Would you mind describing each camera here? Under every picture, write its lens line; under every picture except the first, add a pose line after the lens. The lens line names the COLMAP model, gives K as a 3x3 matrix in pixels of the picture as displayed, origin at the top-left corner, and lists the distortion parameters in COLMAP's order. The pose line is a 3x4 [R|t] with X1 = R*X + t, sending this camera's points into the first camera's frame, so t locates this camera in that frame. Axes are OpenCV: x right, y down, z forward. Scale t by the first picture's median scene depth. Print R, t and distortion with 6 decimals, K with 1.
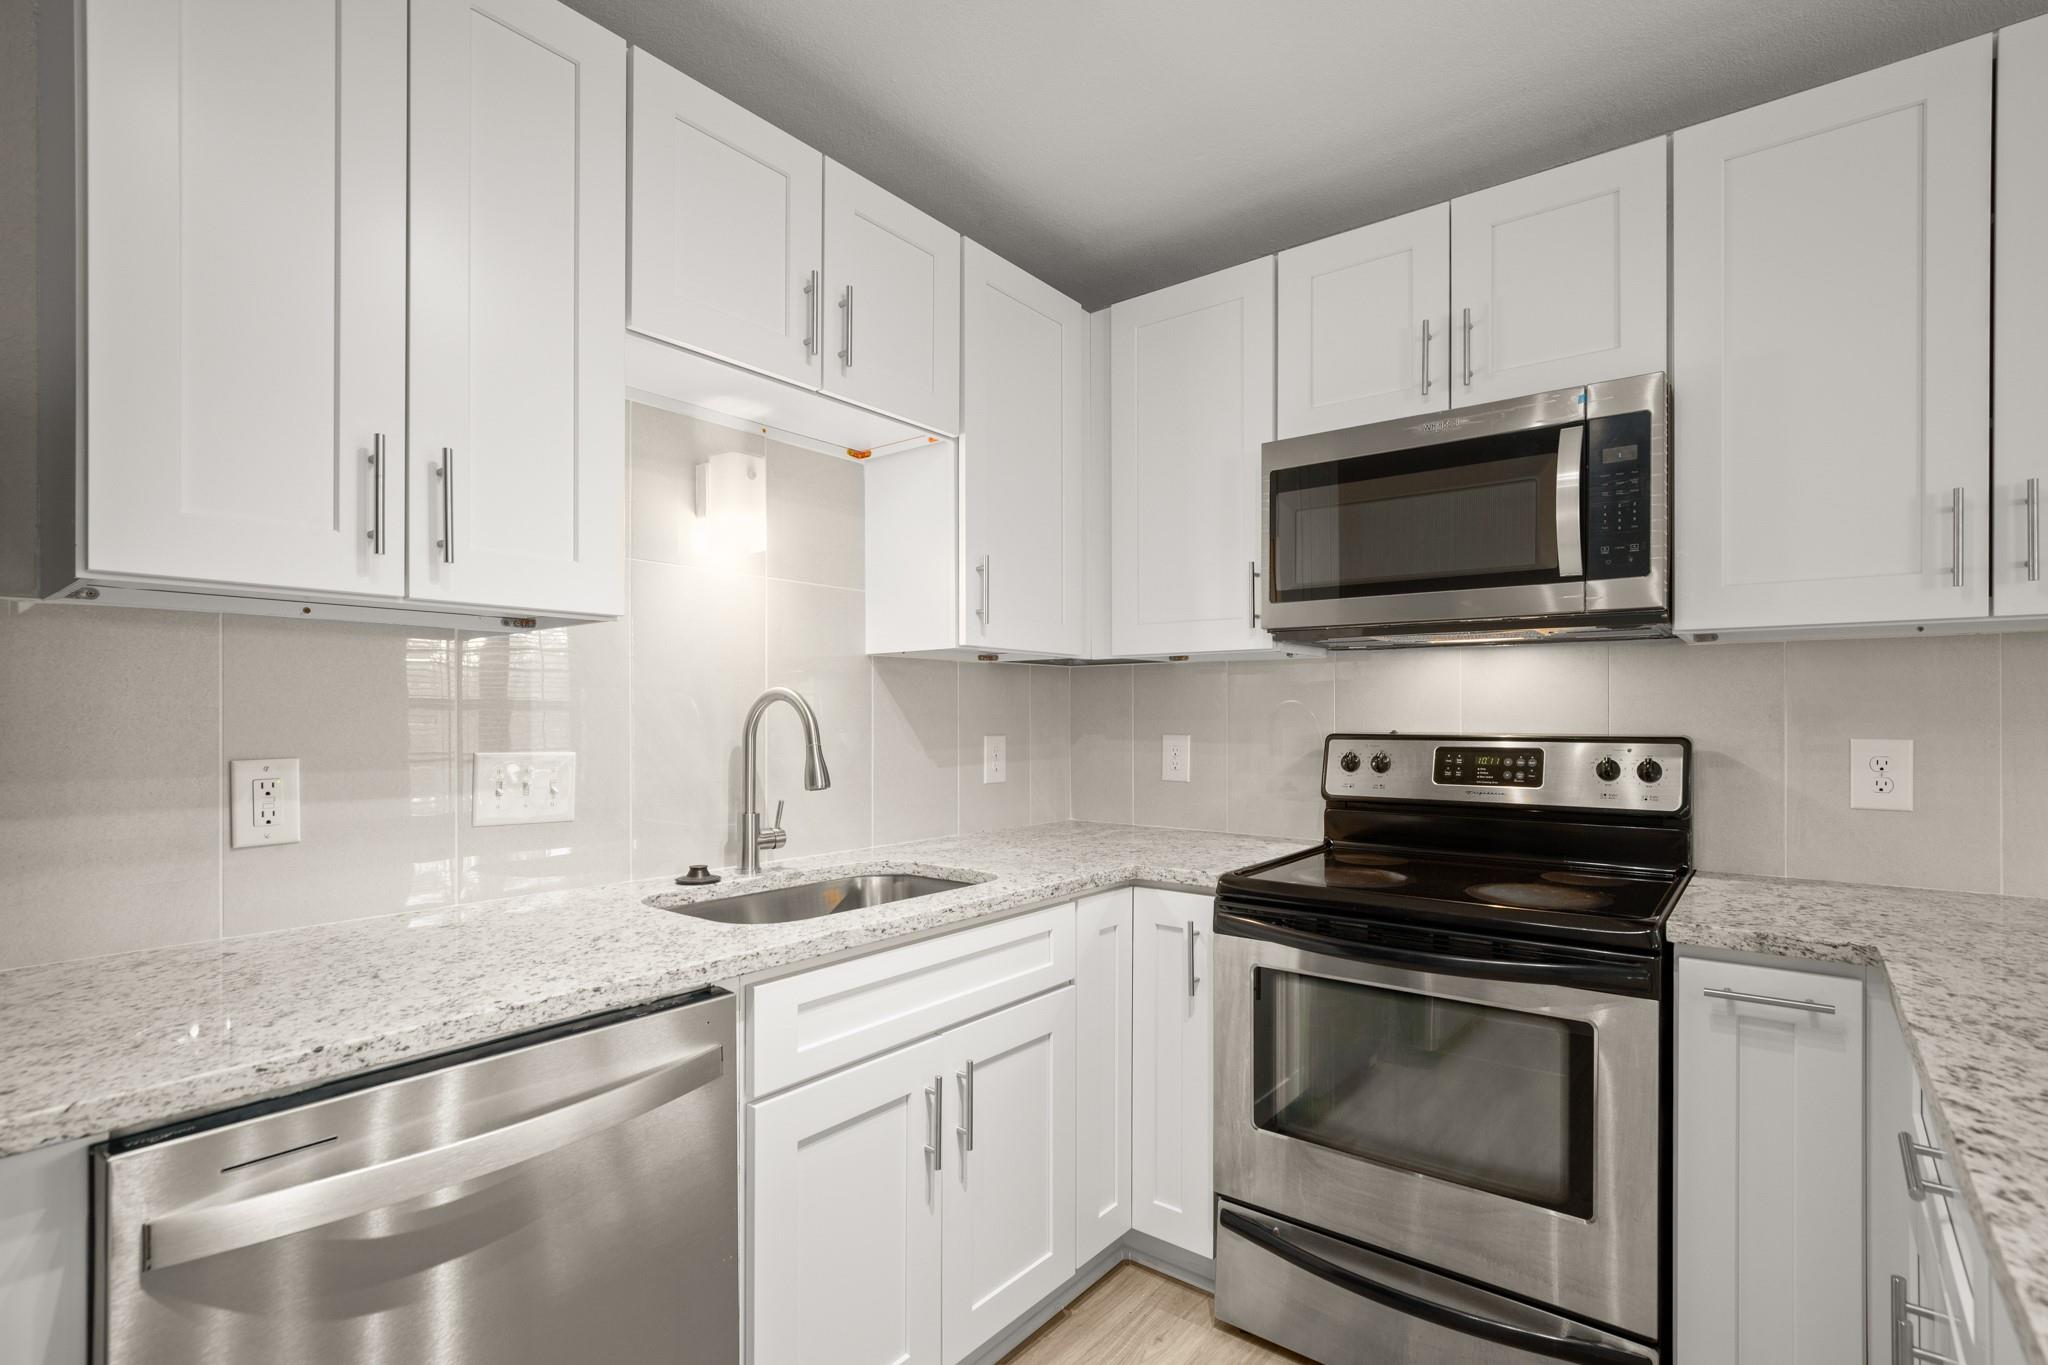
lens RADIAL K [[973.3, 0, 1046.1], [0, 973.3, 716.3], [0, 0, 1]] dist [0.000118, -0.000025]
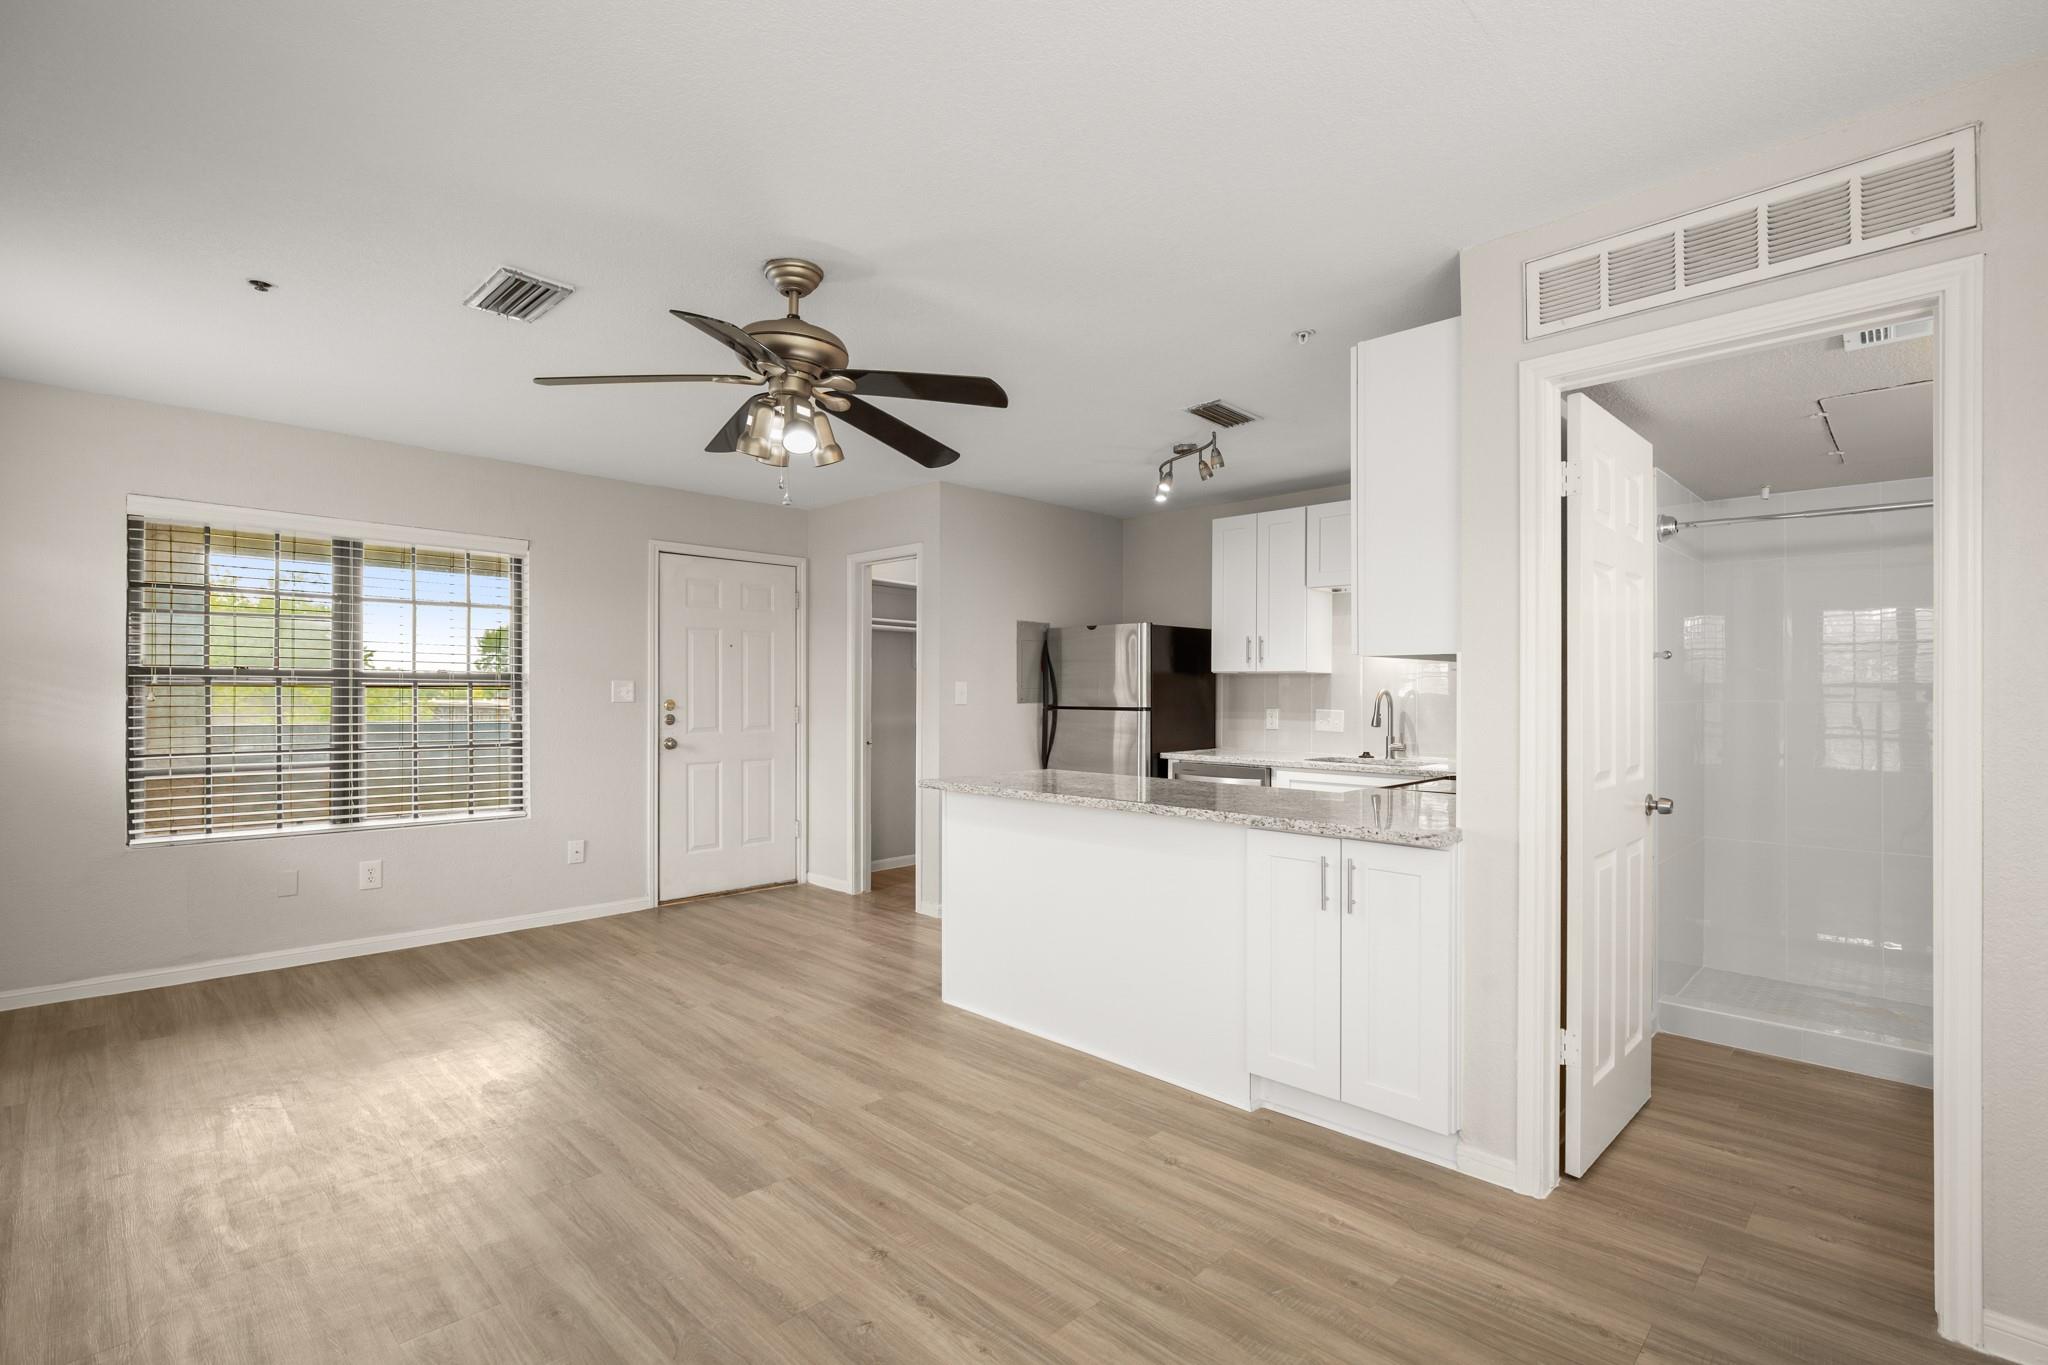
lens RADIAL K [[948.3, 0, 1024.0], [0, 948.3, 682.5], [0, 0, 1]] dist [-0.000948, -0.000105]
pose [[-0.126300, -0.006605, -0.991970, 2.411100], [-0.003827, 0.999974, -0.006171, -0.028349], [0.991985, 0.003017, -0.126322, 0.331176]]
